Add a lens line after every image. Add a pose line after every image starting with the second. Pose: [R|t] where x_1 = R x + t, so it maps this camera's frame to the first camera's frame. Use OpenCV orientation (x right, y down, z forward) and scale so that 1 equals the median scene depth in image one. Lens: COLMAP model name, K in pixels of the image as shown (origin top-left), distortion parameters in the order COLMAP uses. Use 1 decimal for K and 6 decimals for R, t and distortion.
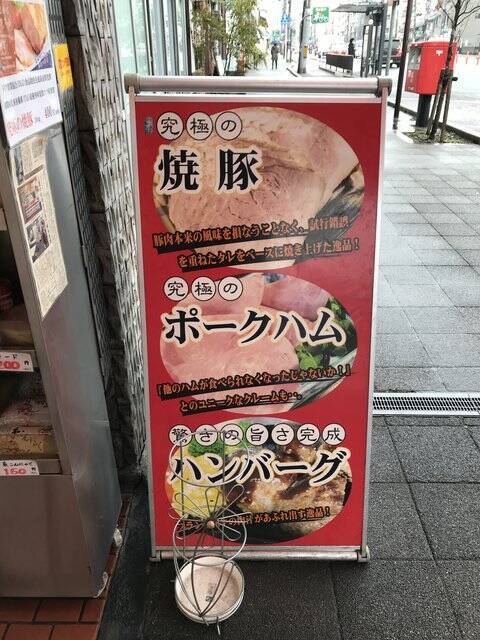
lens RADIAL K [[524.1, 0, 240.0], [0, 524.1, 320.0], [0, 0, 1]] dist [-0.006626, -0.000337]
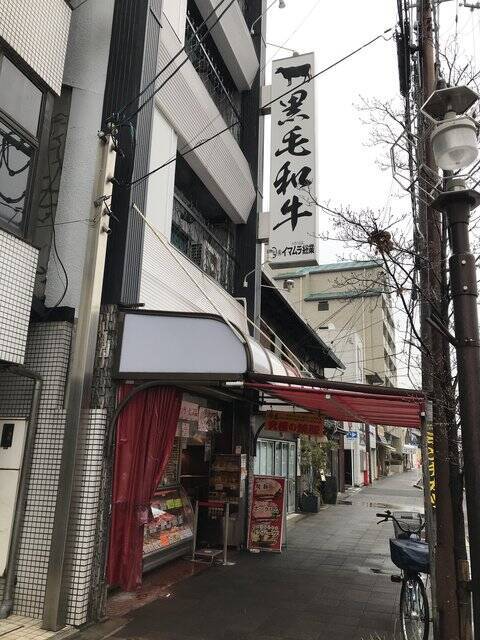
lens RADIAL K [[524.1, 0, 240.0], [0, 524.1, 320.0], [0, 0, 1]] dist [-0.006626, -0.000337]
pose [[0.951671, -0.040139, -0.304484, 1.883211], [-0.179097, 0.732862, -0.656383, 2.750694], [0.249491, 0.679193, 0.690255, -5.497548]]
